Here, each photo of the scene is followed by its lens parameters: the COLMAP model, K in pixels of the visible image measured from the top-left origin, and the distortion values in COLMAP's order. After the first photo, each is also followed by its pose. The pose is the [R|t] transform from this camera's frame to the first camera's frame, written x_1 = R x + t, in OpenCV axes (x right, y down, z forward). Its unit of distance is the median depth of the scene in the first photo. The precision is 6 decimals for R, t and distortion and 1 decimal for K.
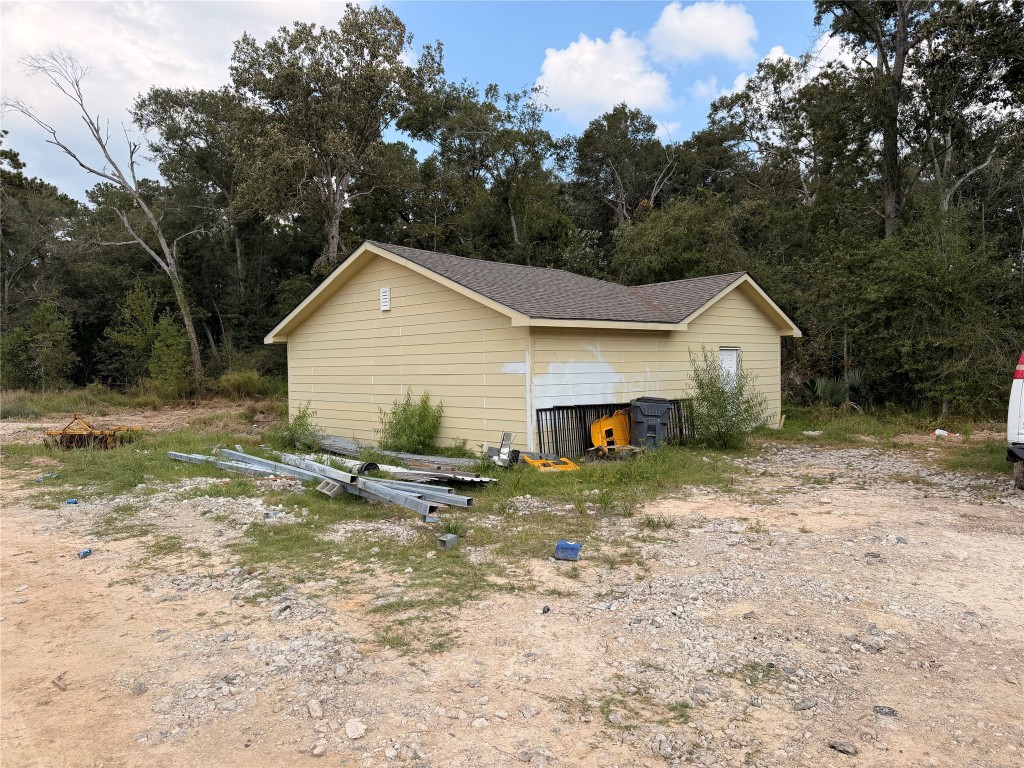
lens RADIAL K [[718.6, 0, 512.0], [0, 718.6, 384.0], [0, 0, 1]] dist [0.043891, -0.067937]
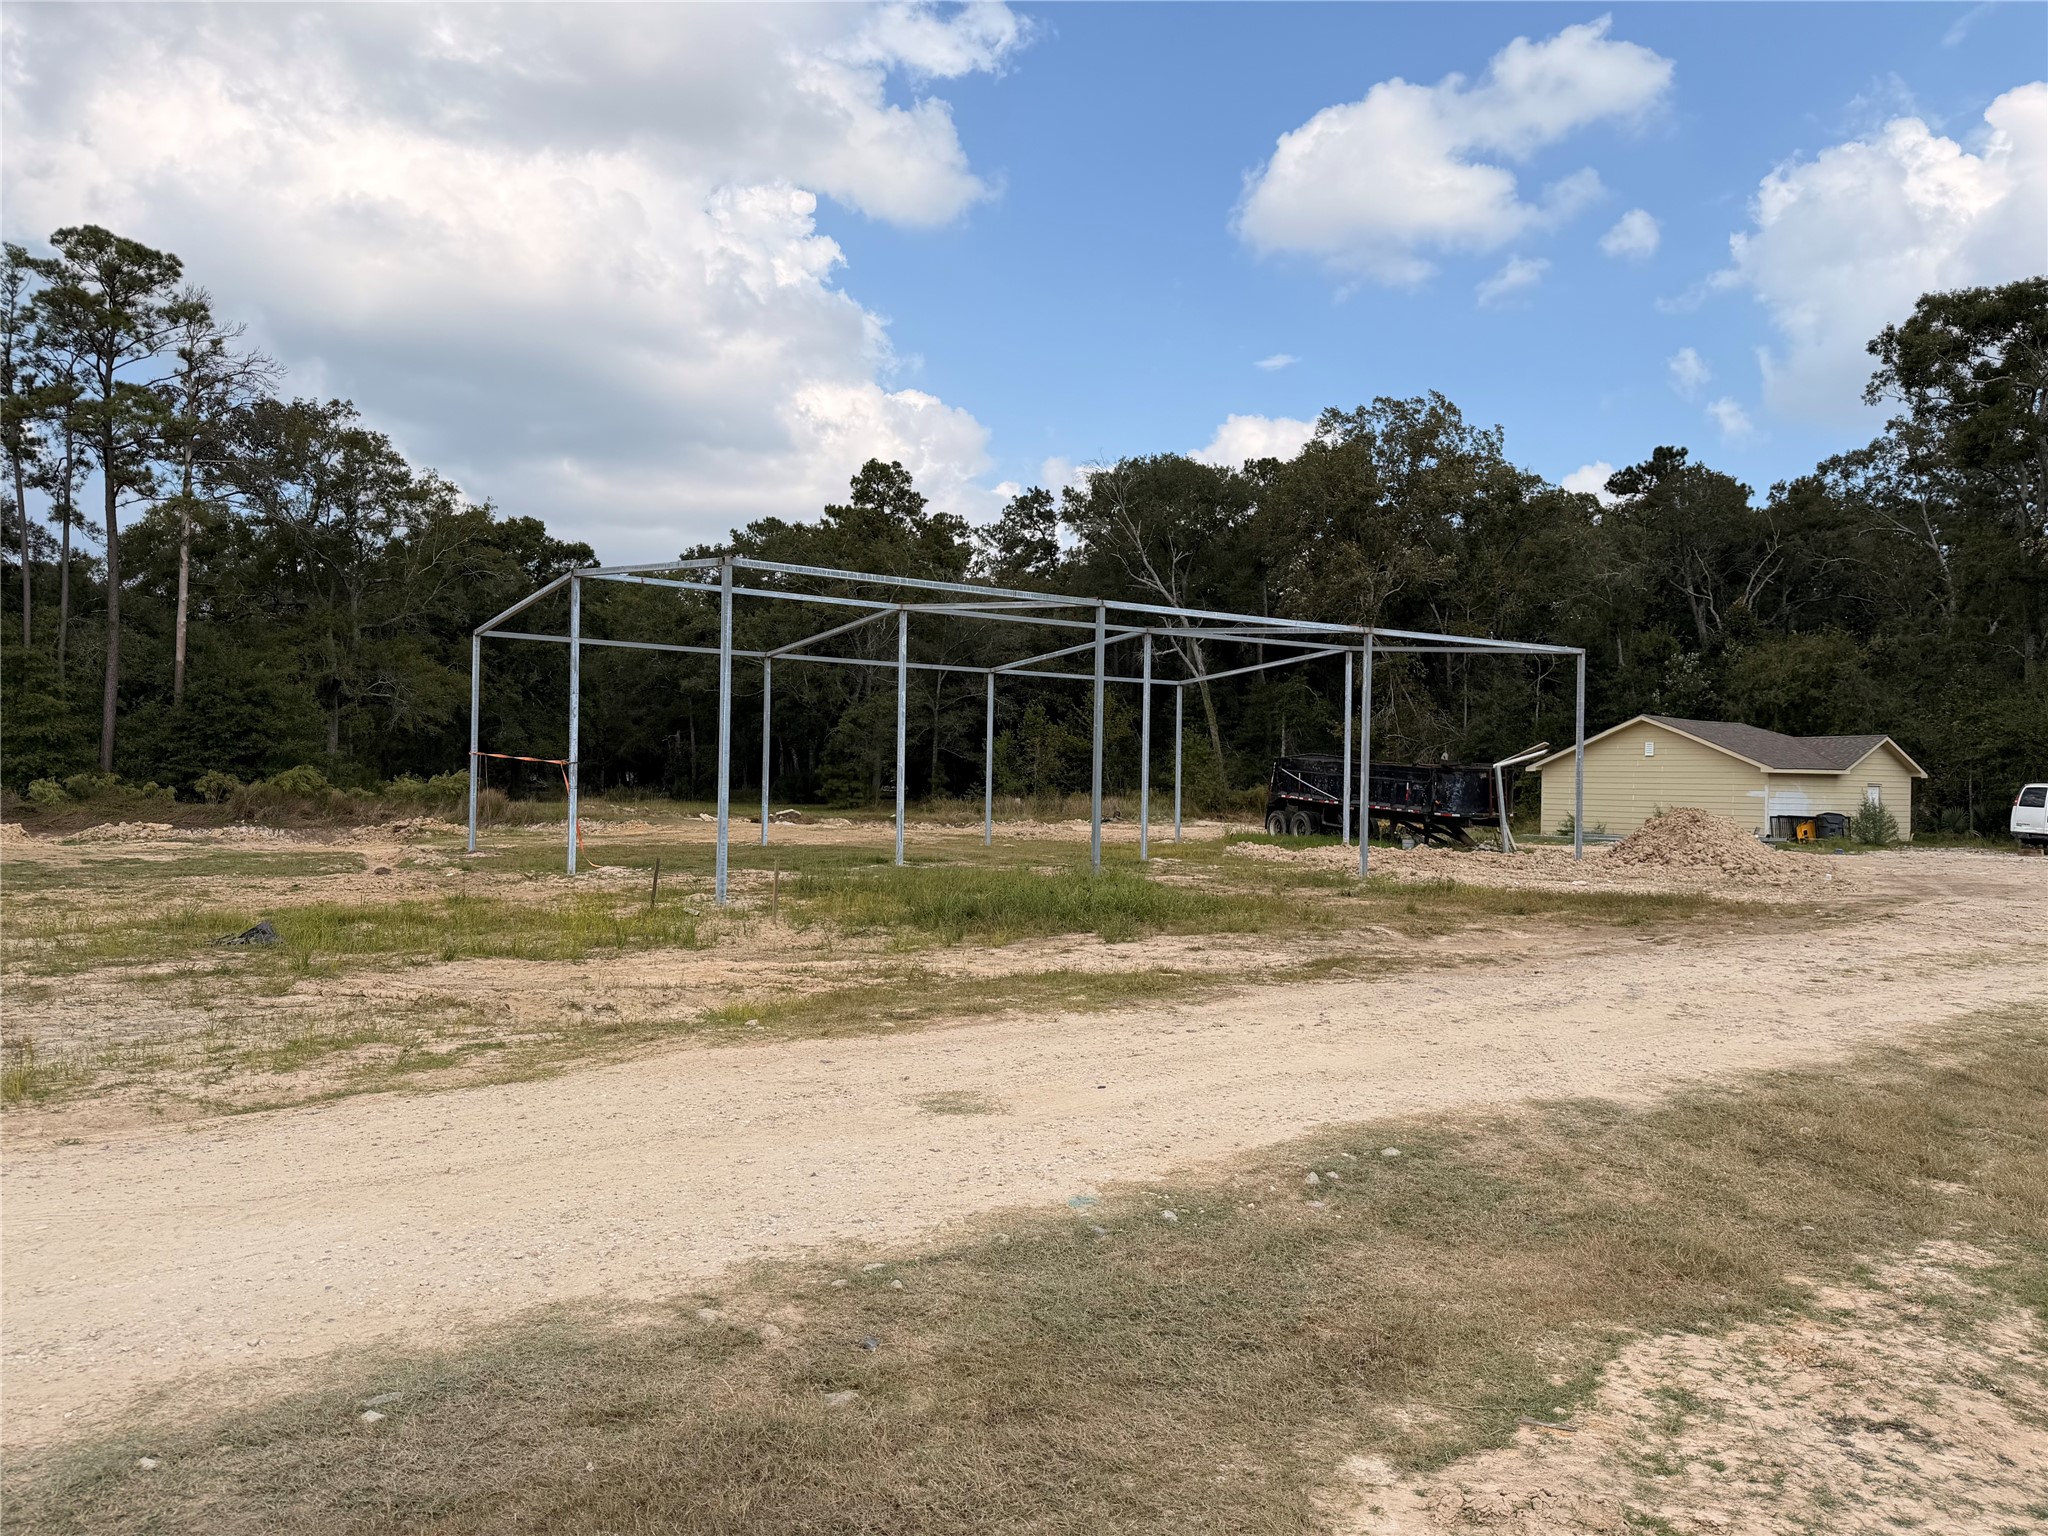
lens RADIAL K [[1466.8, 0, 1024.0], [0, 1466.8, 768.0], [0, 0, 1]] dist [-0.000168, 0.000905]
pose [[0.982139, 0.030642, -0.185643, -1.043027], [-0.036902, 0.998858, -0.030358, 0.086854], [0.184501, 0.036666, 0.982148, -2.784850]]
